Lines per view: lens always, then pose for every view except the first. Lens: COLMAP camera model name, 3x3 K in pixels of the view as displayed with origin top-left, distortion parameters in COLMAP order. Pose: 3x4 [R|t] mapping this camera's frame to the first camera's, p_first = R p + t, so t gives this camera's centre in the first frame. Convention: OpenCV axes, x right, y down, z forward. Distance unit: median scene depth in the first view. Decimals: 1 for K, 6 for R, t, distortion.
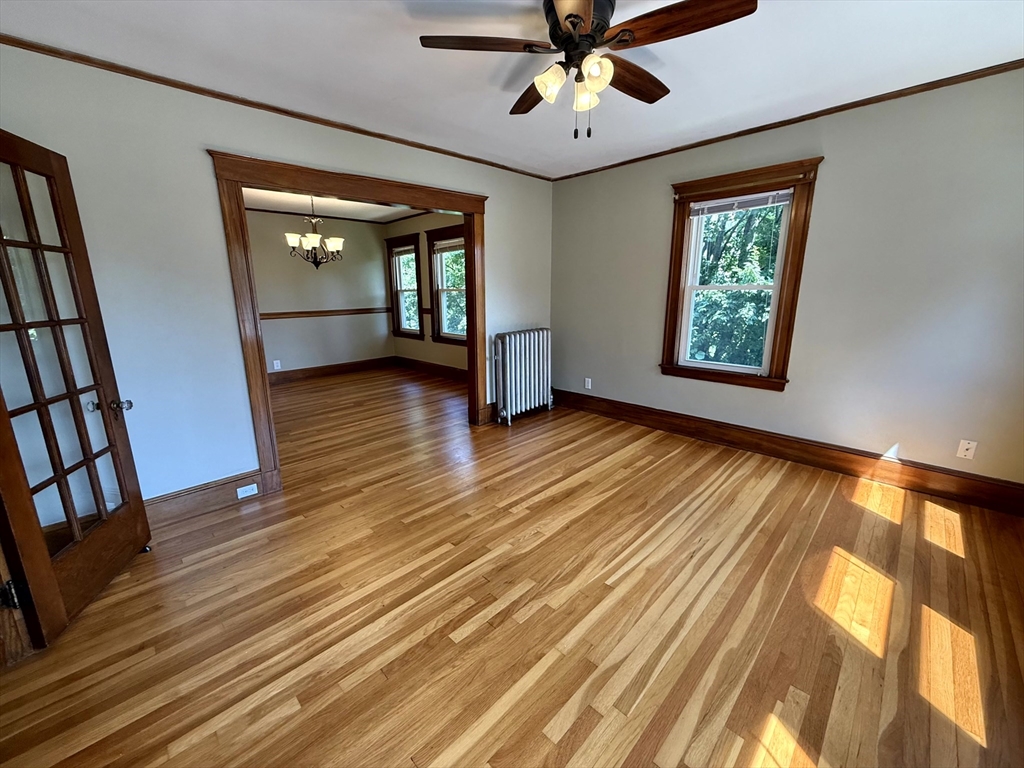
lens RADIAL K [[408.3, 0, 507.8], [0, 408.3, 385.4], [0, 0, 1]] dist [0.001236, -0.000904]
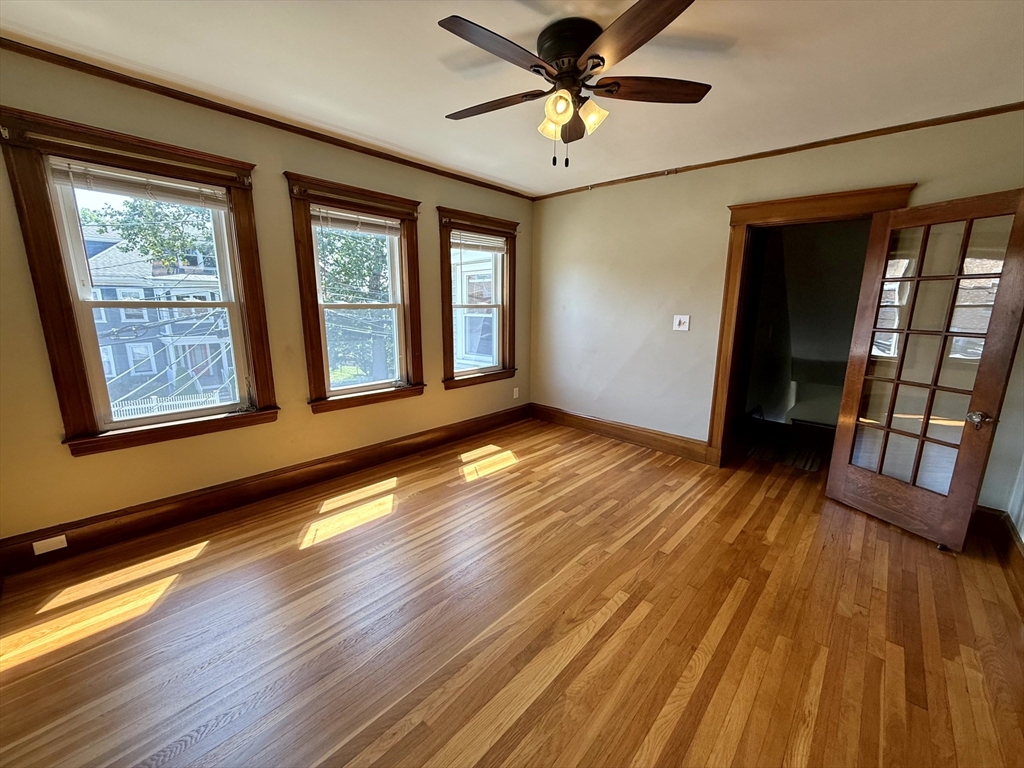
lens RADIAL K [[408.3, 0, 505.5], [0, 408.3, 387.8], [0, 0, 1]] dist [0.001236, -0.000904]
pose [[-0.999331, 0.006700, -0.035948, 0.331882], [-0.008919, 0.908718, 0.417316, -0.466187], [0.035463, 0.417357, -0.908050, 1.945912]]
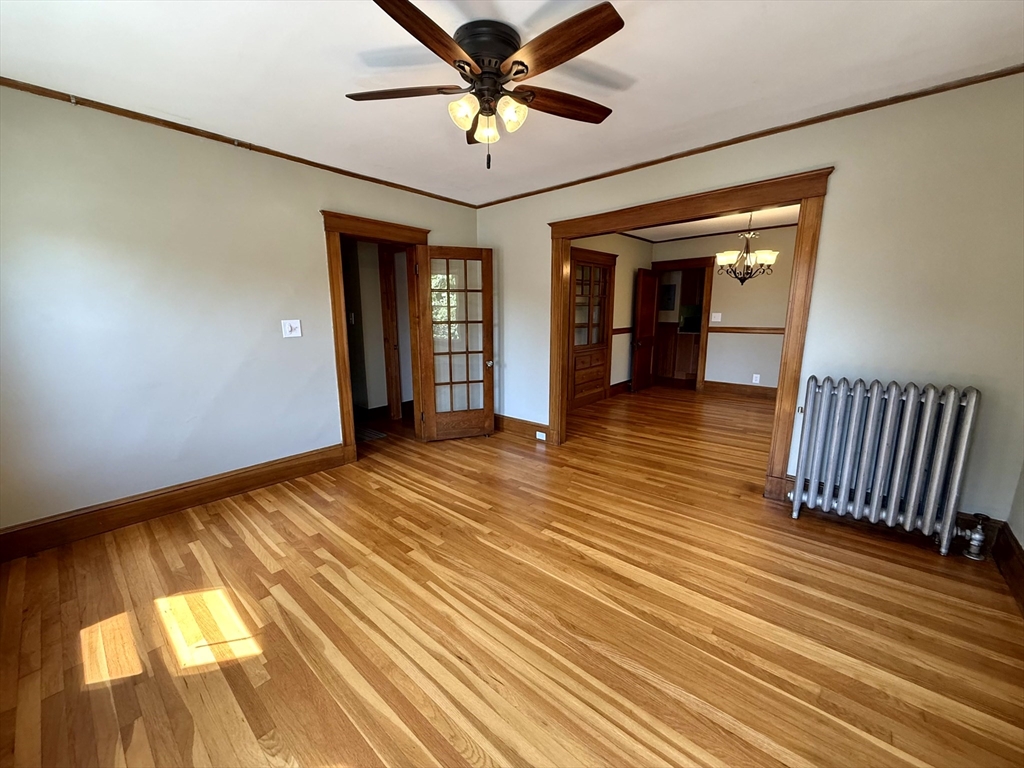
lens RADIAL K [[408.3, 0, 517.5], [0, 408.3, 387.2], [0, 0, 1]] dist [0.001236, -0.000904]
pose [[0.076011, 0.198291, -0.977191, 1.158160], [-0.219942, 0.959222, 0.177537, -0.242714], [0.972547, 0.201431, 0.116524, 0.950995]]
